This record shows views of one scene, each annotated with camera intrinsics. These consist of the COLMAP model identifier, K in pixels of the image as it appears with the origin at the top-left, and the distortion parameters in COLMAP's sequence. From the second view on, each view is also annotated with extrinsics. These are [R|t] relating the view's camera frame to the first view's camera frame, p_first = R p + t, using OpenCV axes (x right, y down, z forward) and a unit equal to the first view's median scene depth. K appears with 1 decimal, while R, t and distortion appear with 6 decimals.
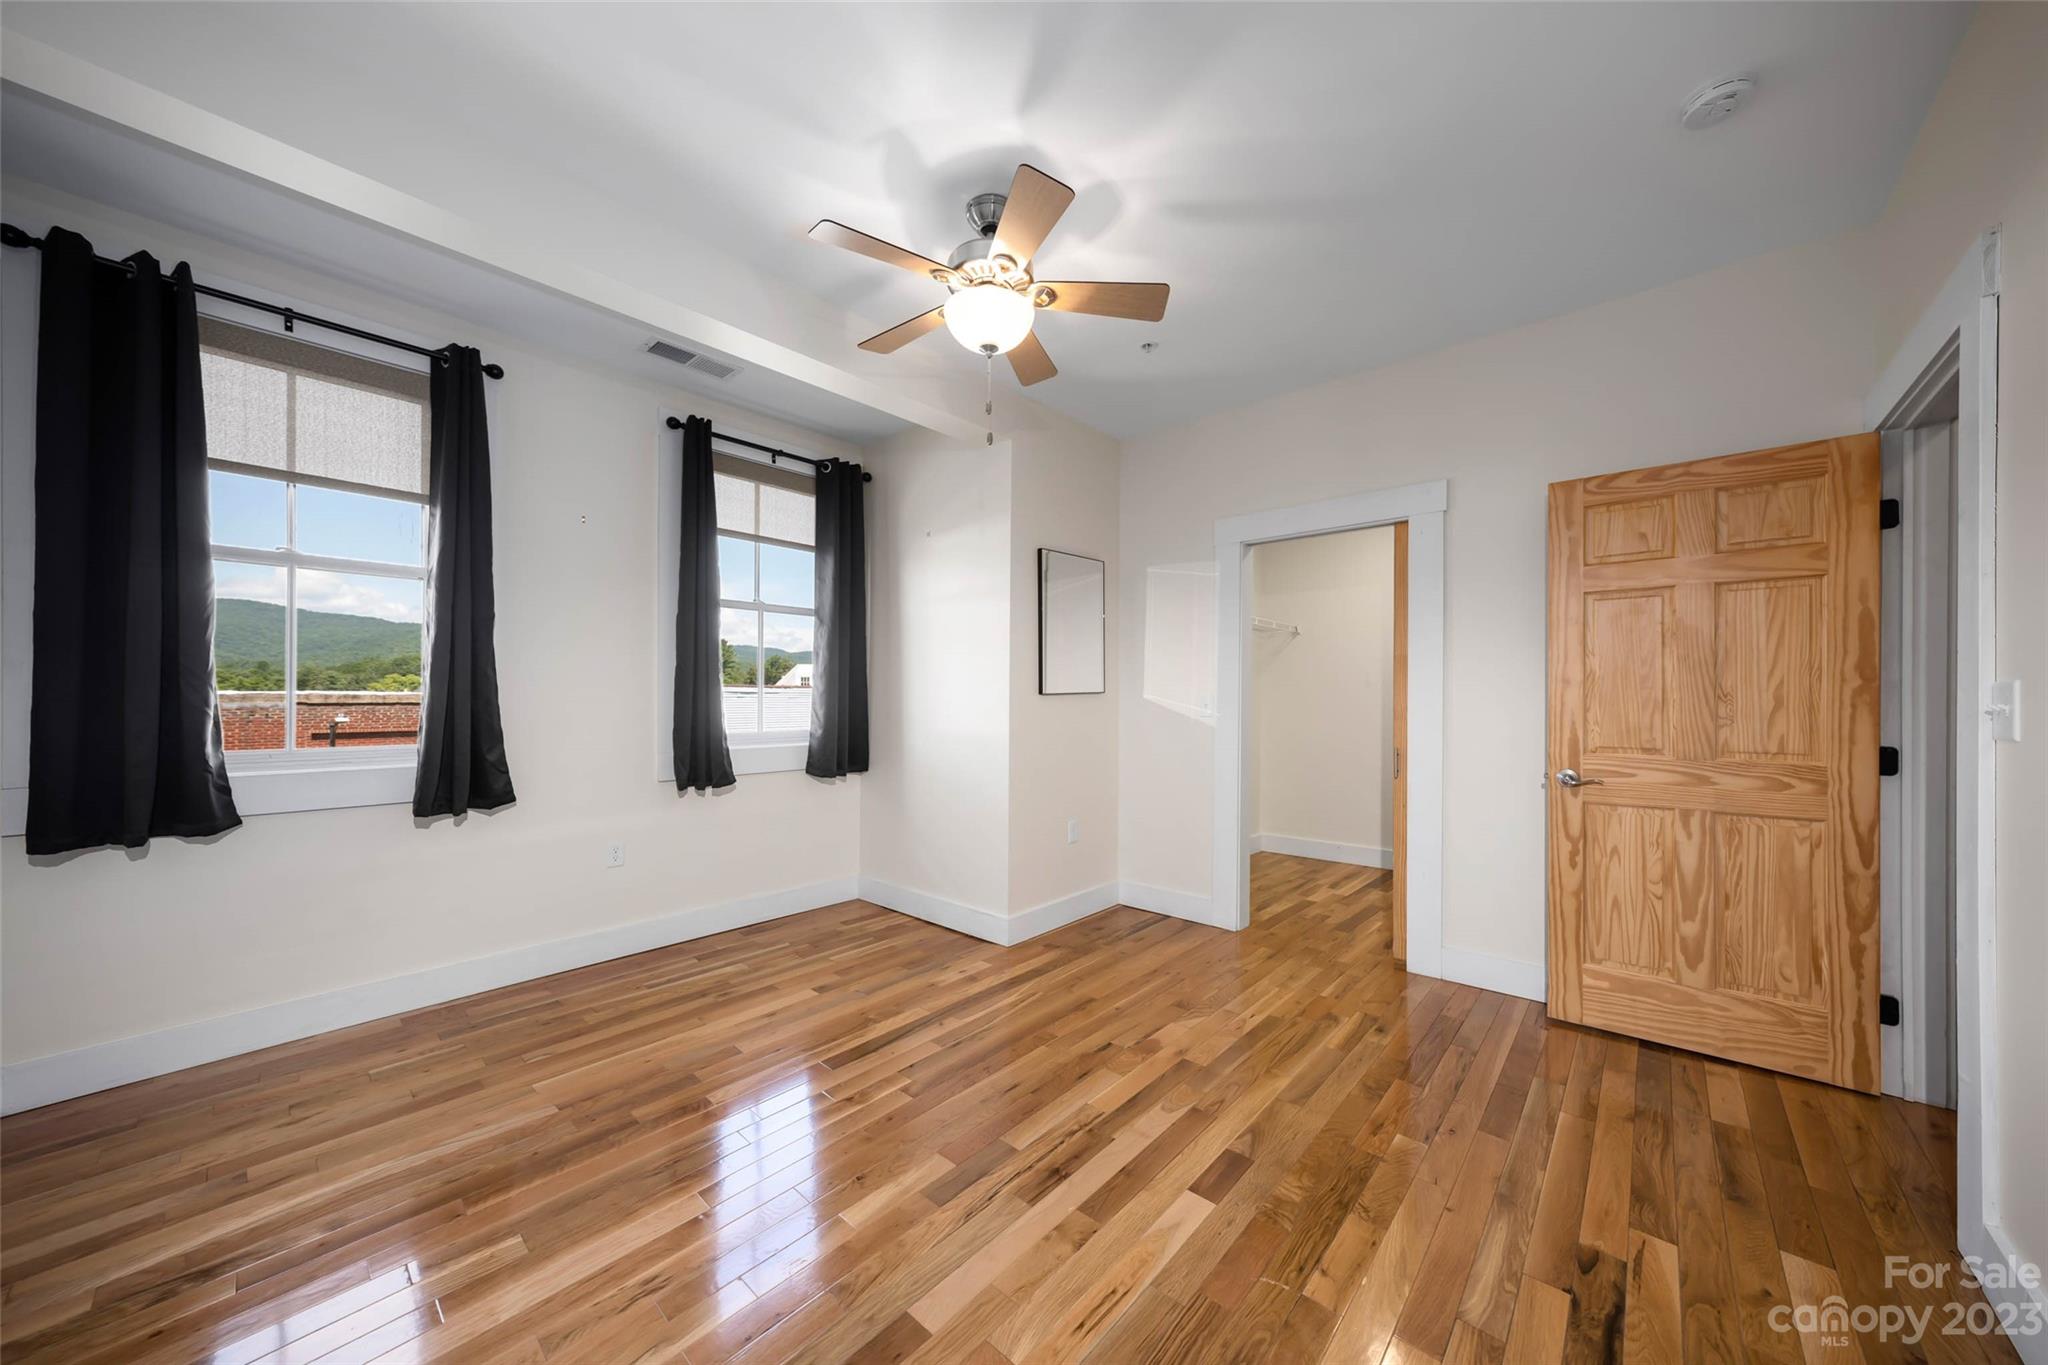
lens RADIAL K [[692.4, 0, 1046.6], [0, 692.4, 695.8], [0, 0, 1]] dist [0.000958, 0.000145]
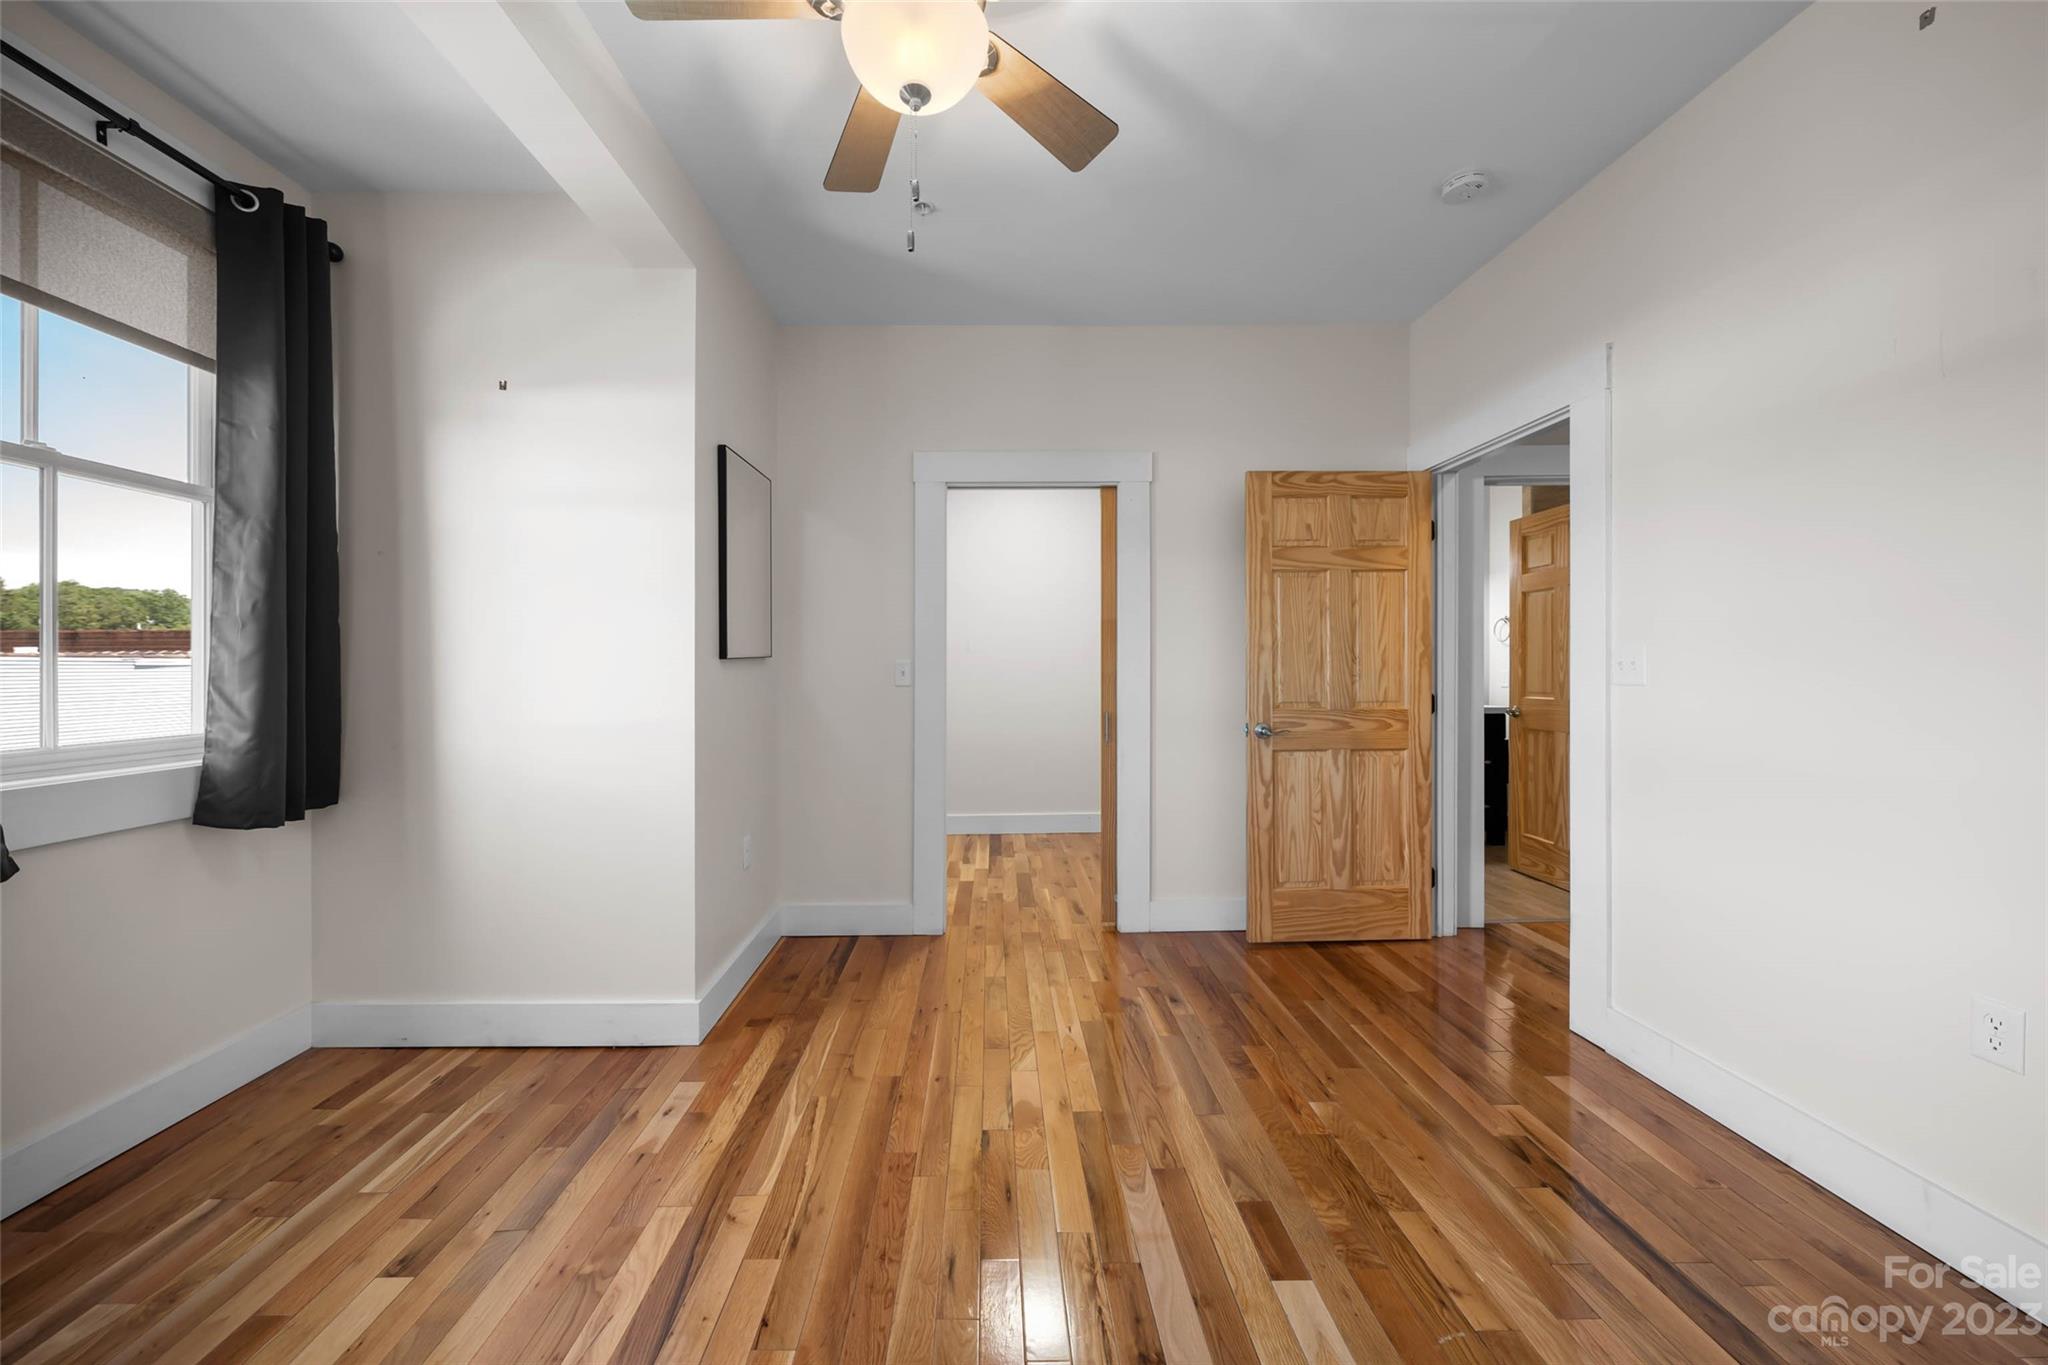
lens RADIAL K [[732.5, 0, 1009.3], [0, 732.5, 666.7], [0, 0, 1]] dist [-0.001883, 0.000018]
pose [[0.754876, -0.008235, 0.655816, -0.364004], [0.005494, 0.999965, 0.006233, 0.003205], [-0.655845, -0.001103, 0.754895, 0.365263]]
